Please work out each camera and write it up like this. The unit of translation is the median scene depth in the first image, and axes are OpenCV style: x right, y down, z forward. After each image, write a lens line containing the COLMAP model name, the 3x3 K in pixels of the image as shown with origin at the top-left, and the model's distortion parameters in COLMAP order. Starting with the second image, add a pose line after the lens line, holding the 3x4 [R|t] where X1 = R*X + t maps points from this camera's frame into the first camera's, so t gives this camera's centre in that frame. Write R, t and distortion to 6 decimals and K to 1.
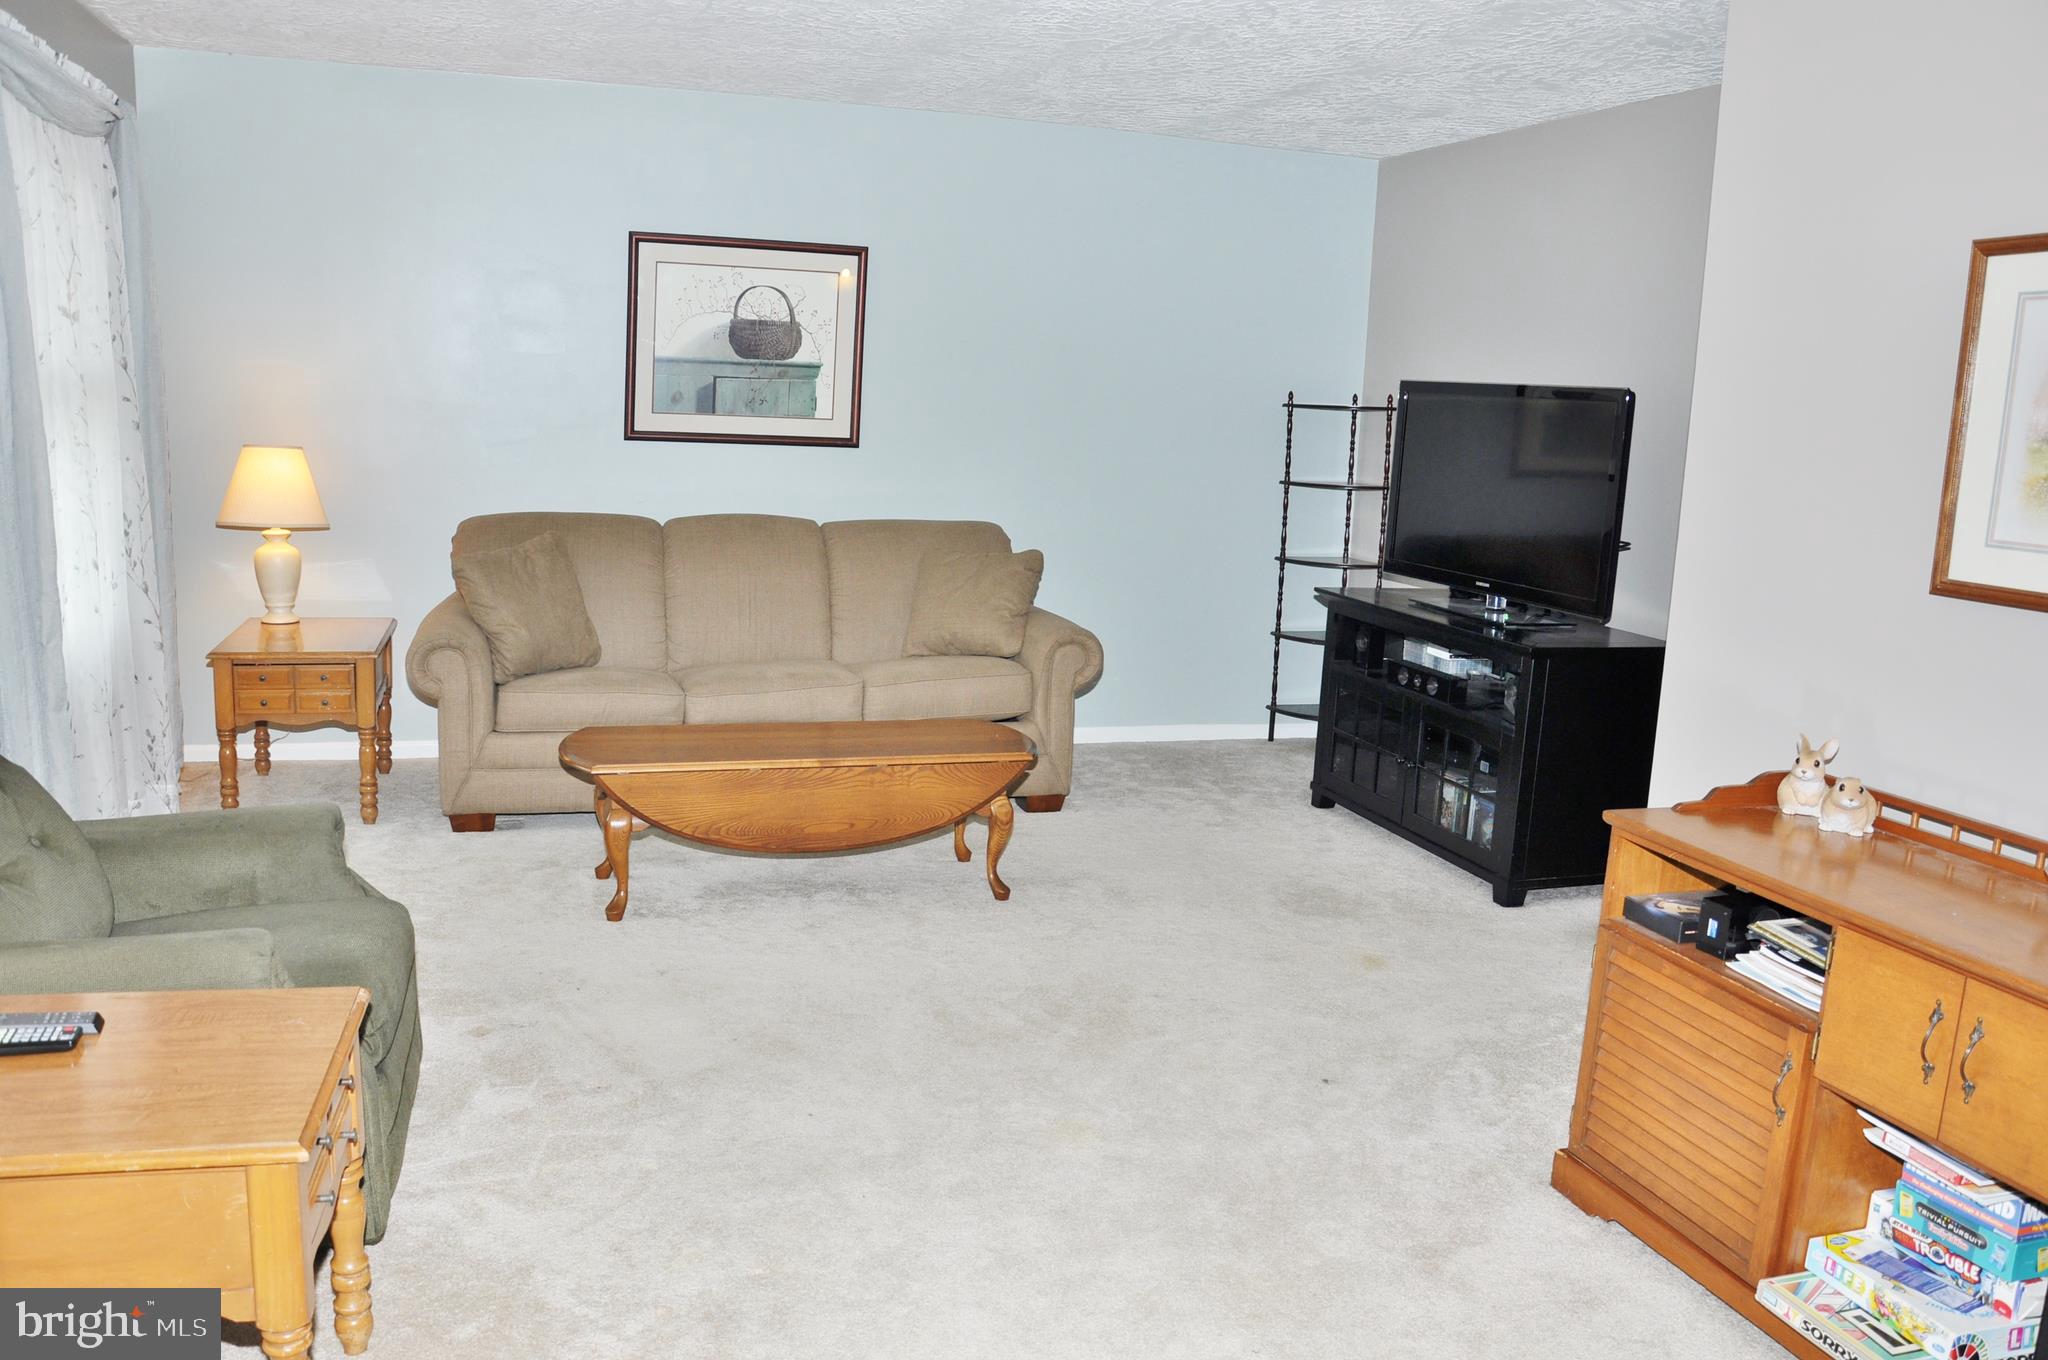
lens RADIAL K [[1591.7, 0, 1026.7], [0, 1591.7, 697.1], [0, 0, 1]] dist [-0.165871, 0.128554]
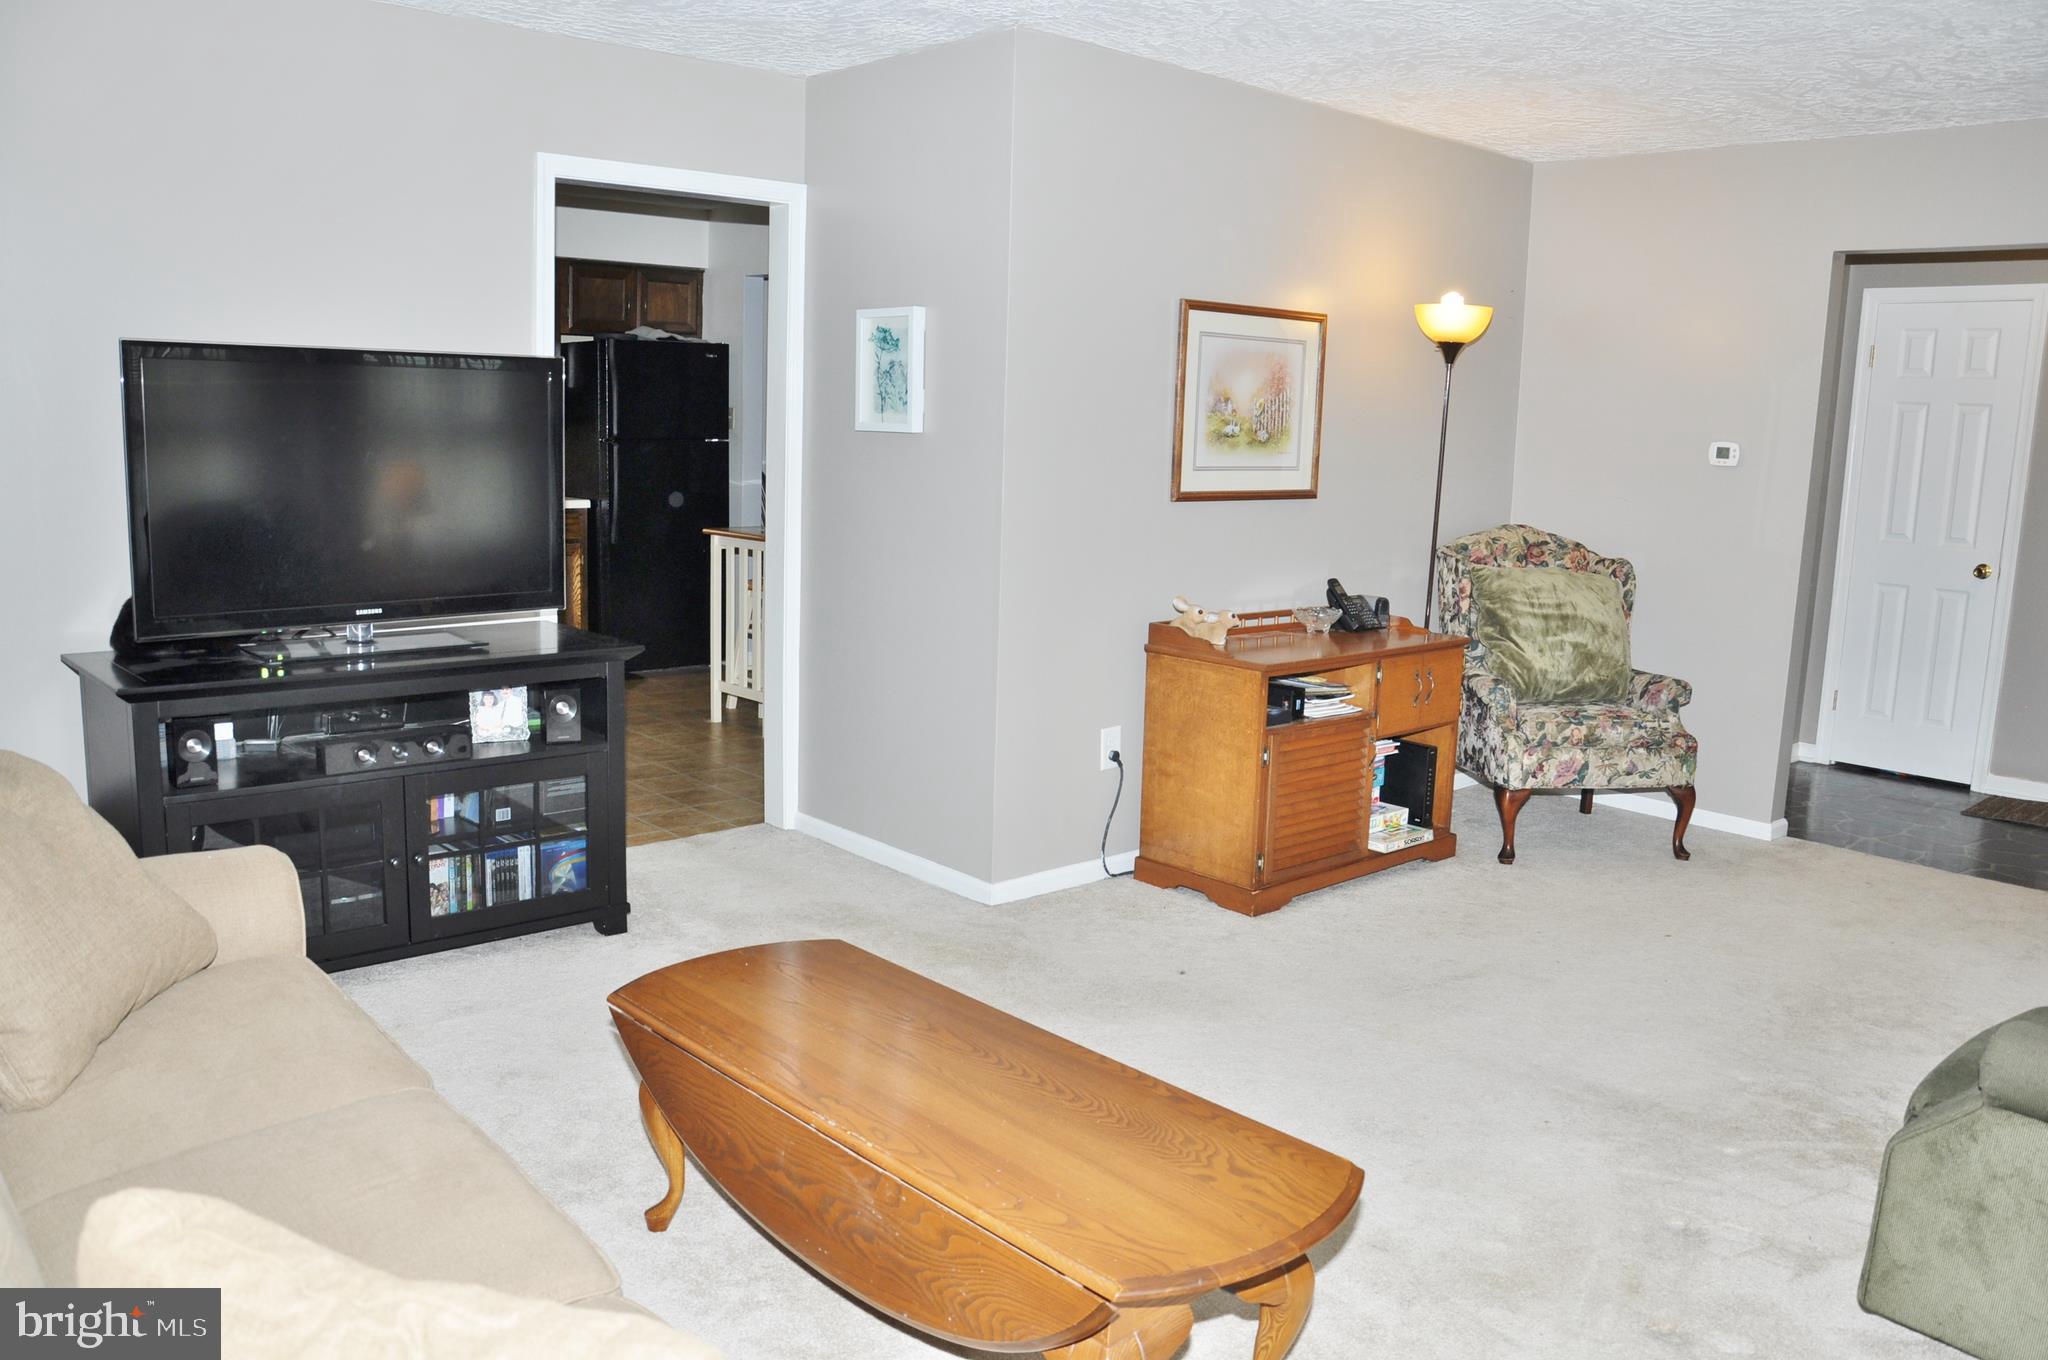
lens RADIAL K [[1591.7, 0, 1026.7], [0, 1591.7, 697.1], [0, 0, 1]] dist [-0.165871, 0.128554]
pose [[-0.418272, -0.219717, 0.881347, -0.820774], [0.113298, 0.950105, 0.290627, -0.339085], [-0.901228, 0.221416, -0.372509, 1.591479]]
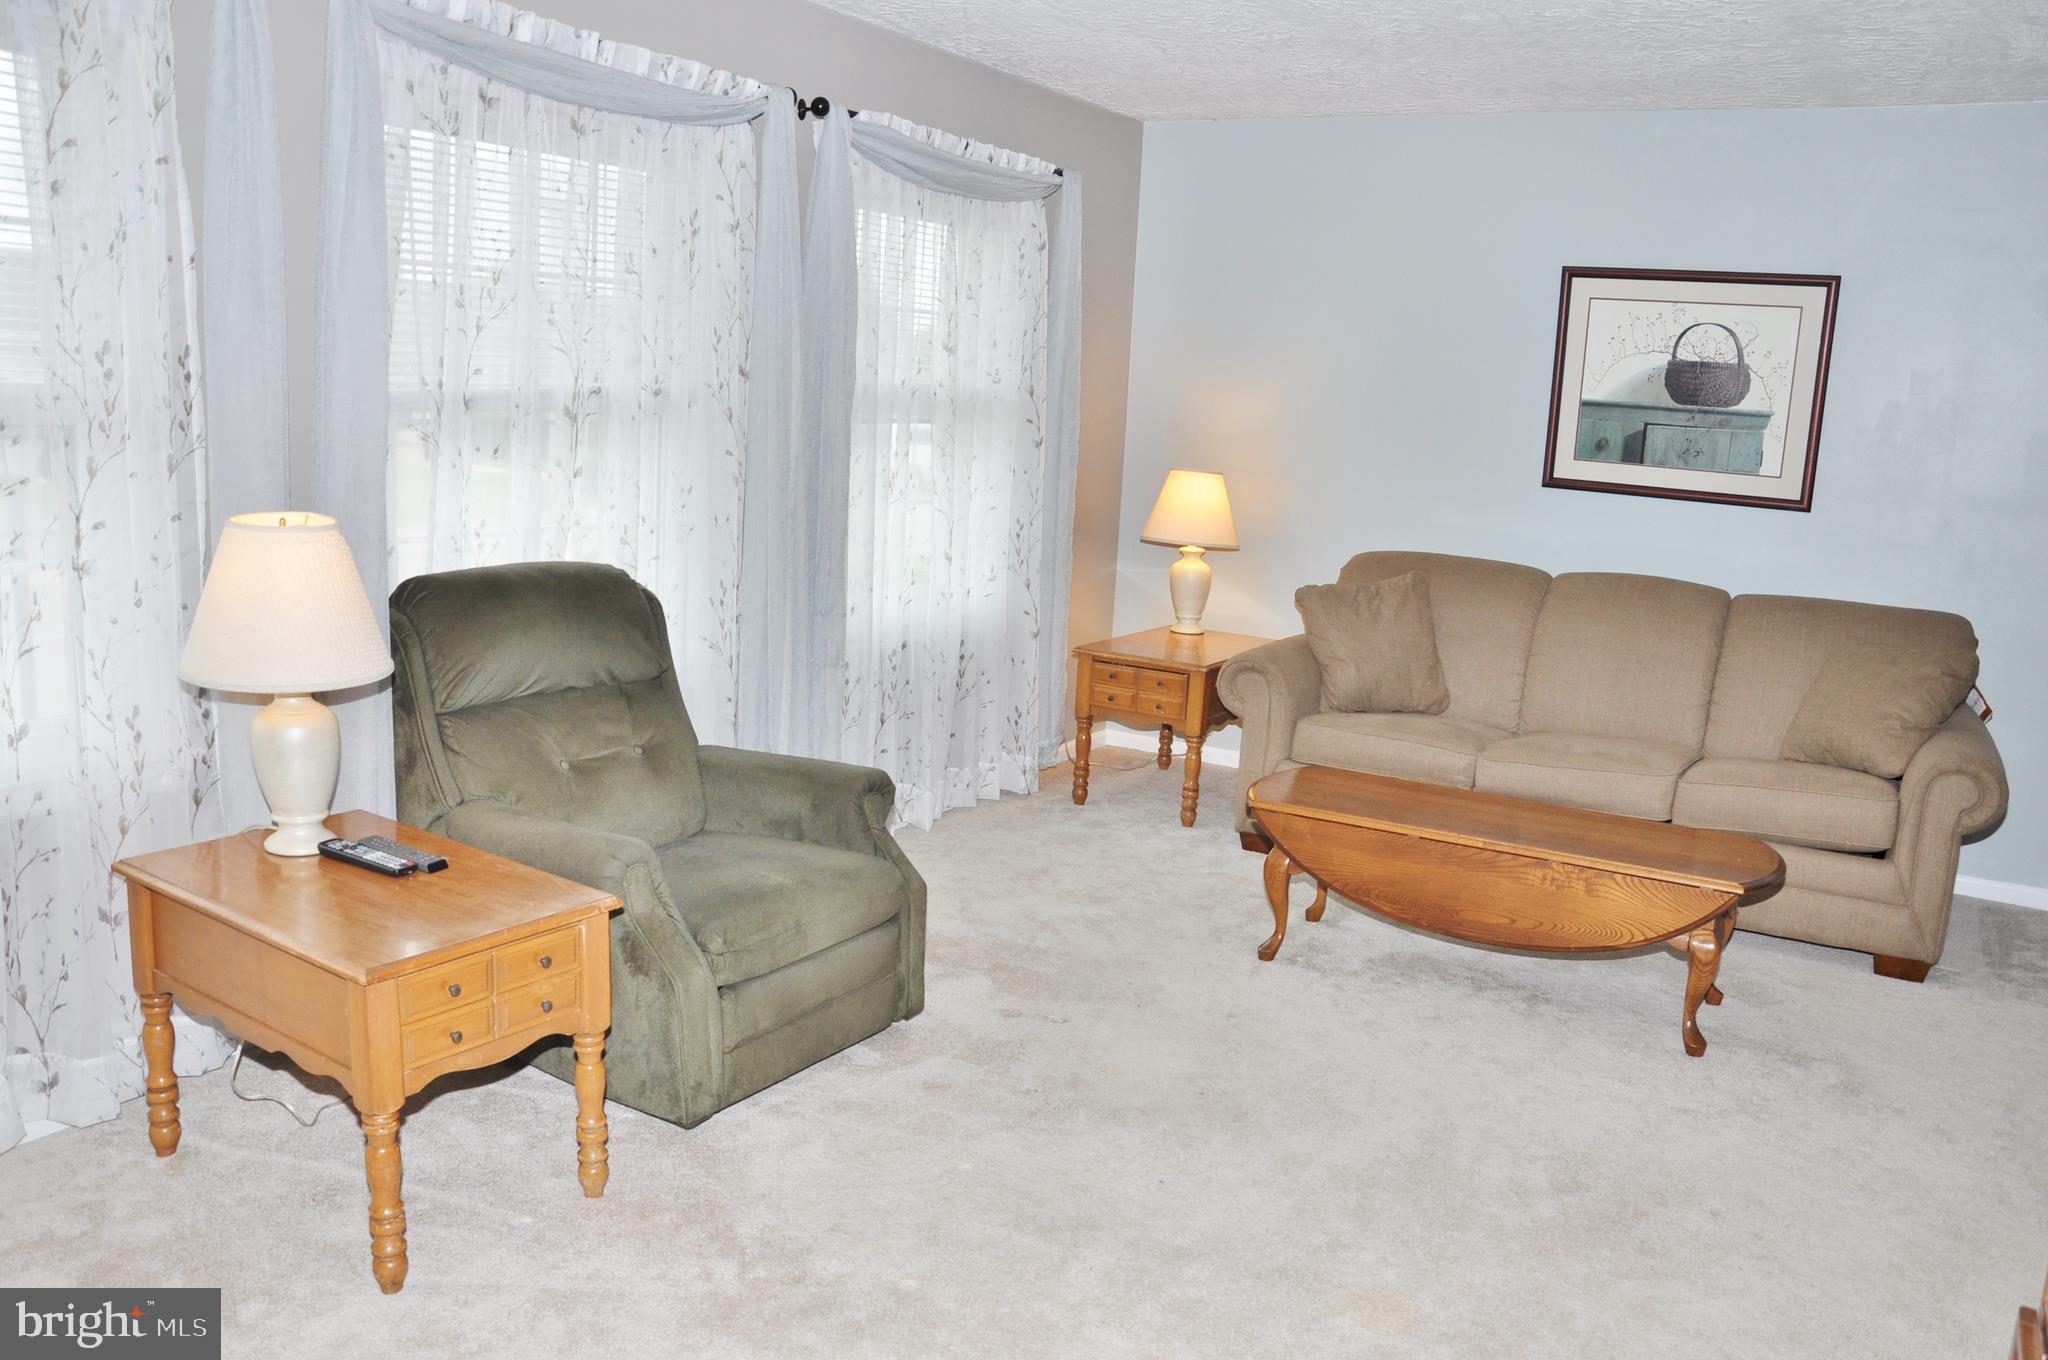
lens RADIAL K [[1591.7, 0, 1026.7], [0, 1591.7, 697.1], [0, 0, 1]] dist [-0.165871, 0.128554]
pose [[0.663612, 0.132108, -0.736320, 0.262083], [-0.158750, 0.986735, 0.033962, -0.022674], [0.731039, 0.094353, 0.675781, 0.158043]]
